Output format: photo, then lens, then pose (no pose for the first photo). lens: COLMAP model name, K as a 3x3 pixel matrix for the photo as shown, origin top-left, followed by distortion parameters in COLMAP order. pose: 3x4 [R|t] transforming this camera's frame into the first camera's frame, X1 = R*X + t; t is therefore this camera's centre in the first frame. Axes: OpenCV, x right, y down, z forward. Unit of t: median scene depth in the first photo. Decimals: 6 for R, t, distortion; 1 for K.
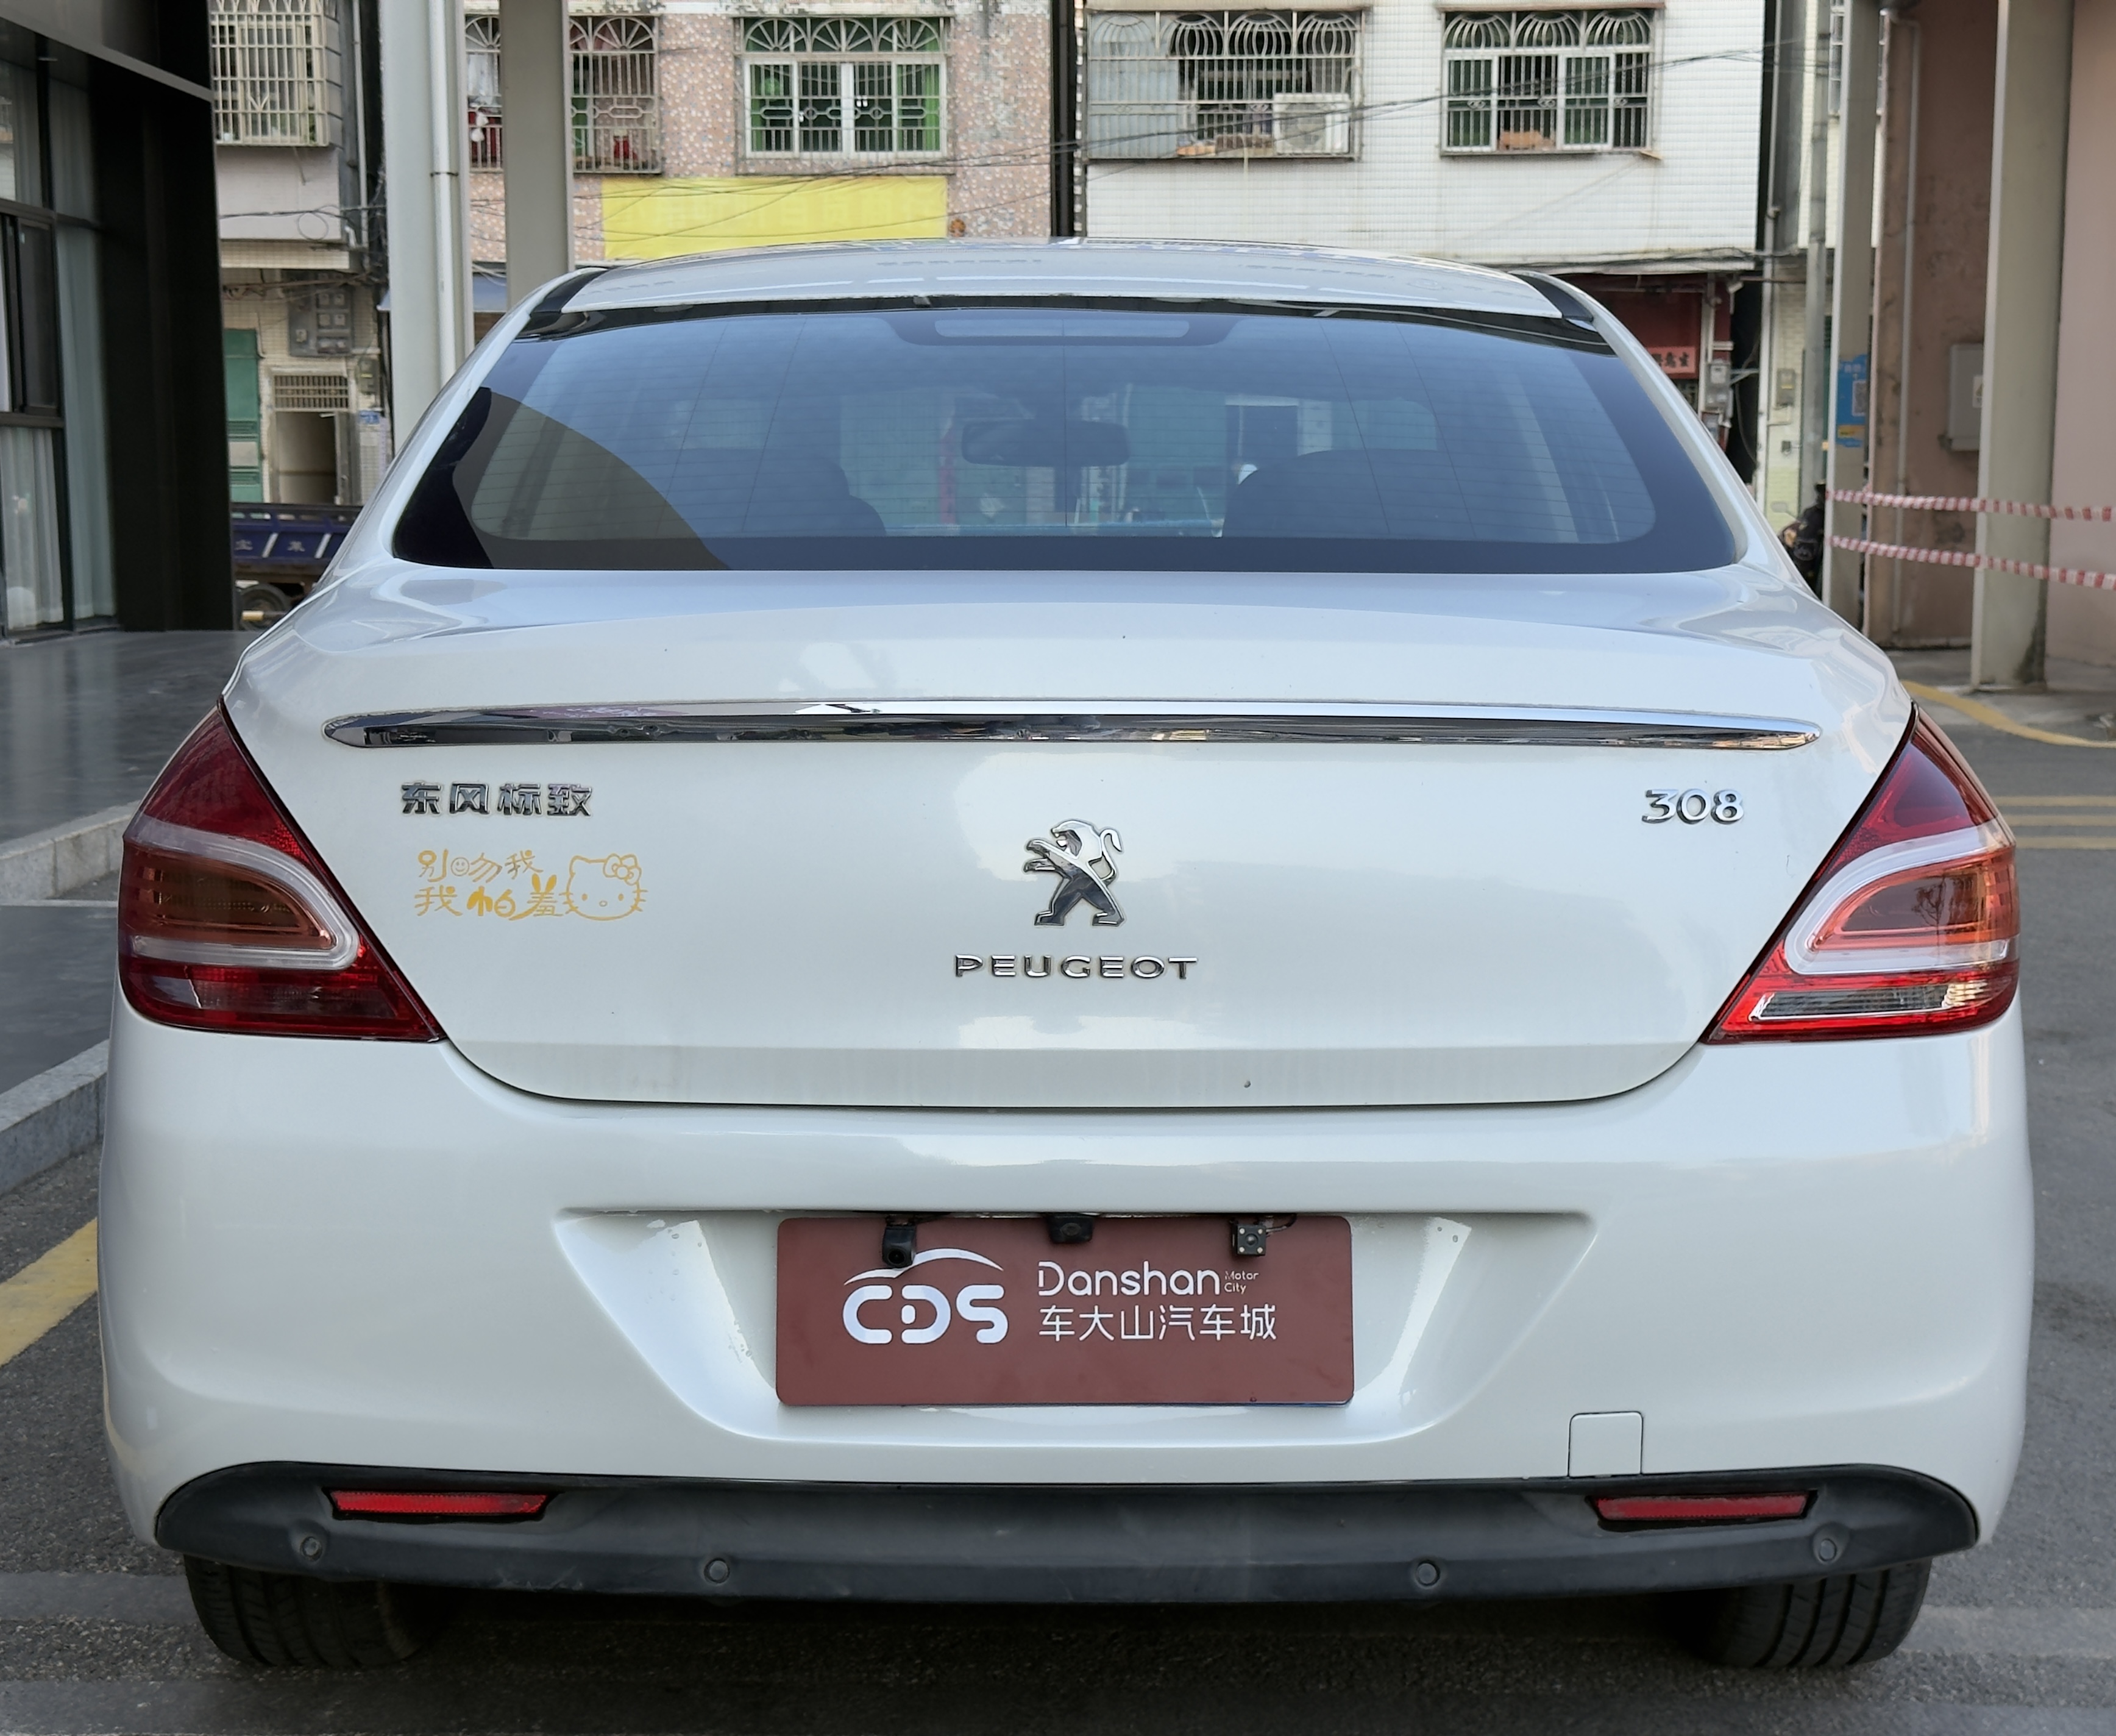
lens RADIAL K [[3437.5, 0, 1048.0], [0, 3437.5, 935.6], [0, 0, 1]] dist [0.152740, 0.000000]
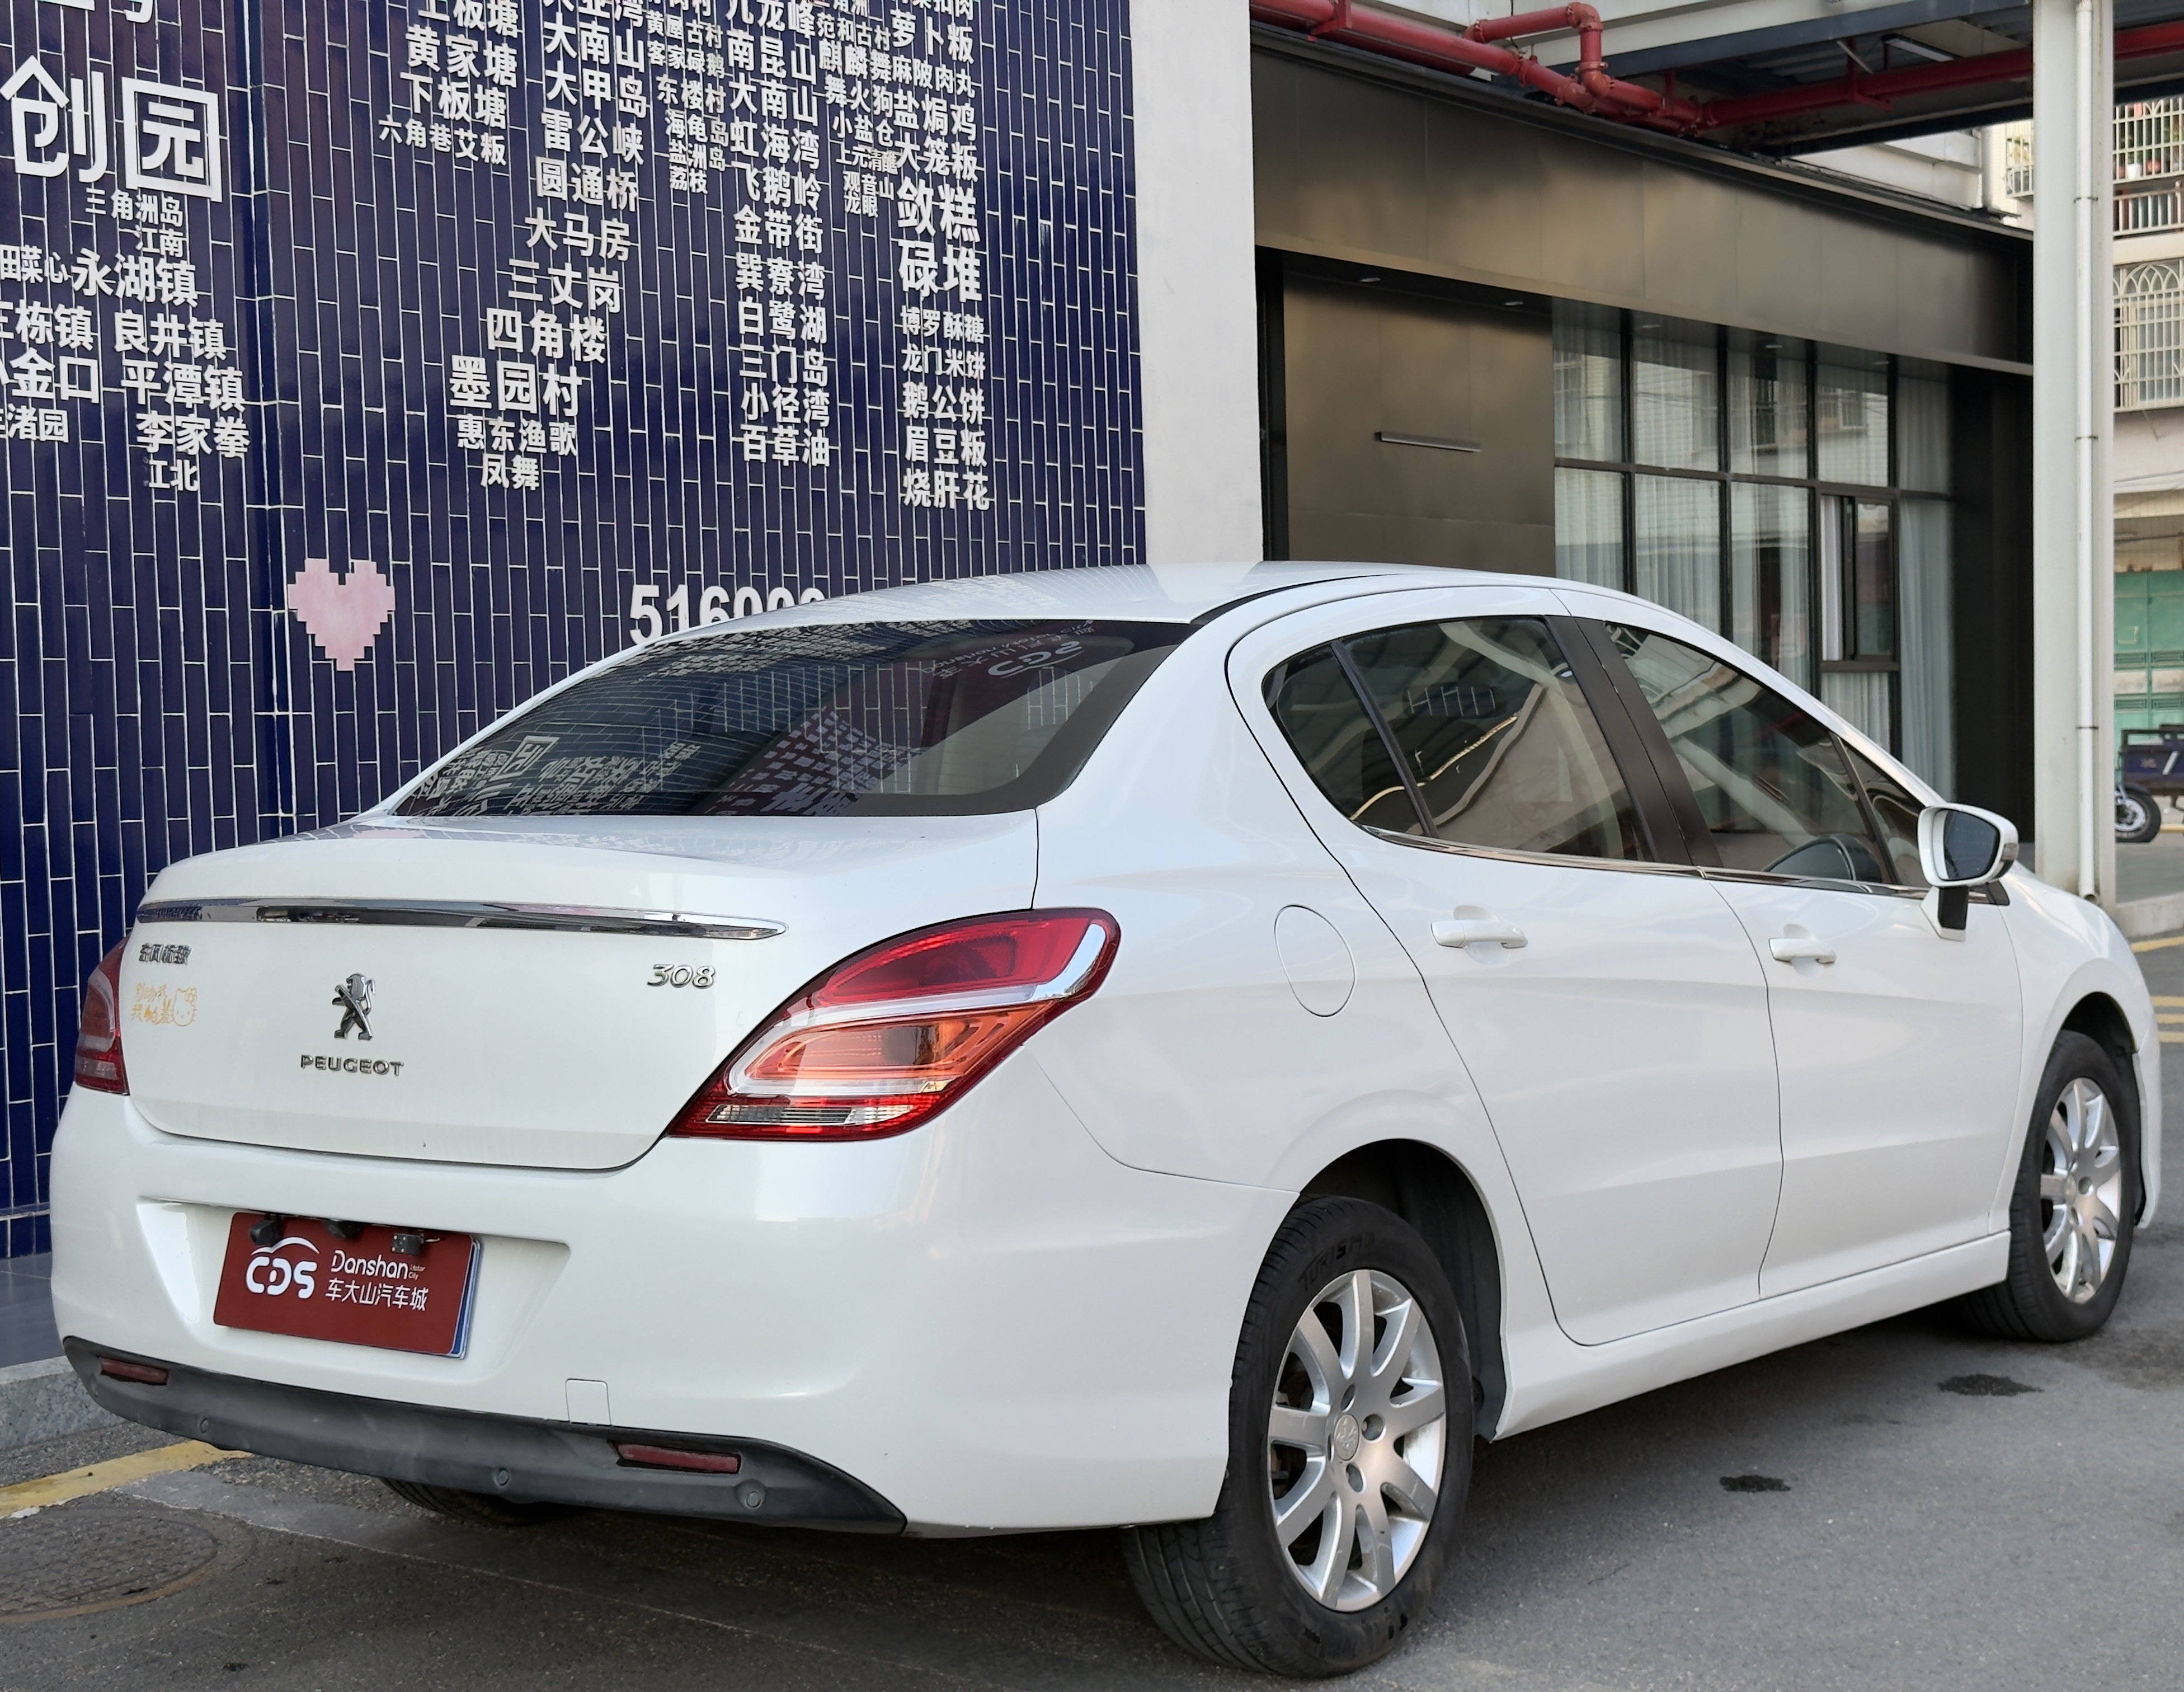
lens RADIAL K [[3159.7, 0, 1101.1], [0, 3159.7, 853.0], [0, 0, 1]] dist [0.090516, 0.000000]
pose [[0.797028, 0.002026, -0.603939, 1.156429], [-0.052297, 0.996470, -0.065674, -0.009999], [0.601674, 0.083928, 0.794321, 0.029032]]
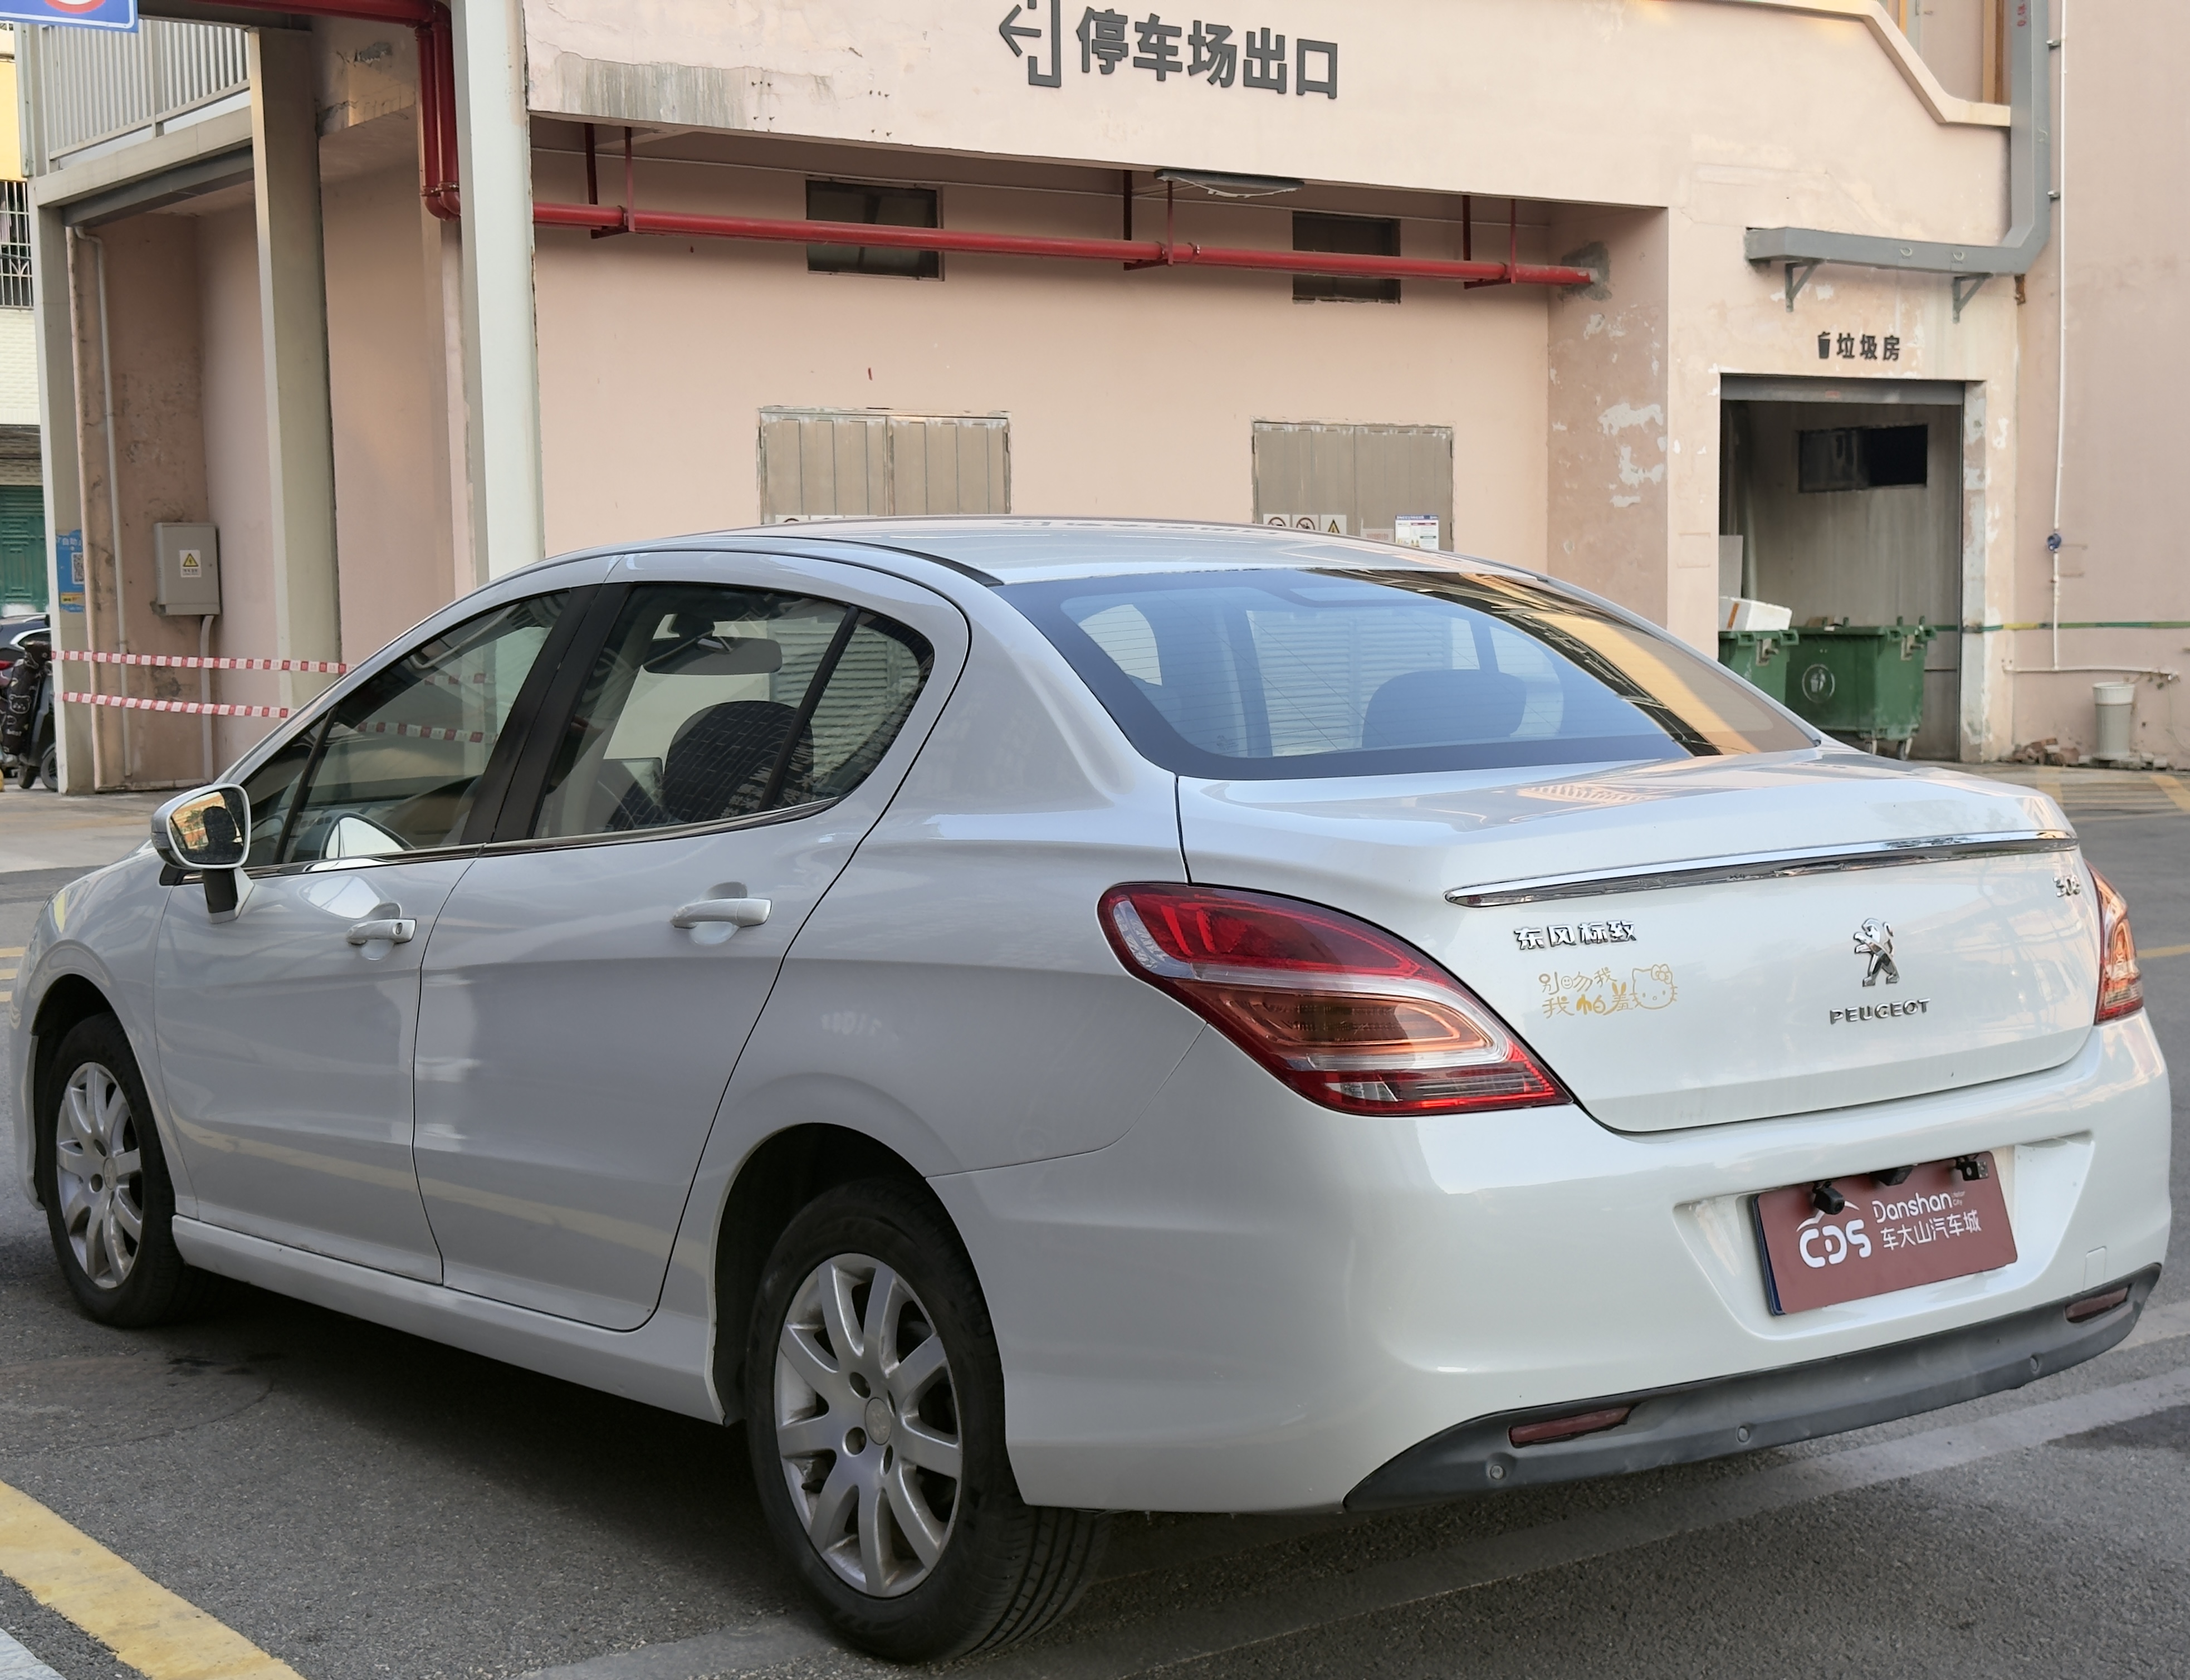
lens RADIAL K [[3168.3, 0, 1091.2], [0, 3168.3, 840.9], [0, 0, 1]] dist [0.090516, 0.000000]
pose [[0.792550, -0.059104, 0.606936, -1.144367], [0.096907, 0.994851, -0.029663, -0.059352], [-0.602058, 0.082326, 0.794197, 0.047768]]
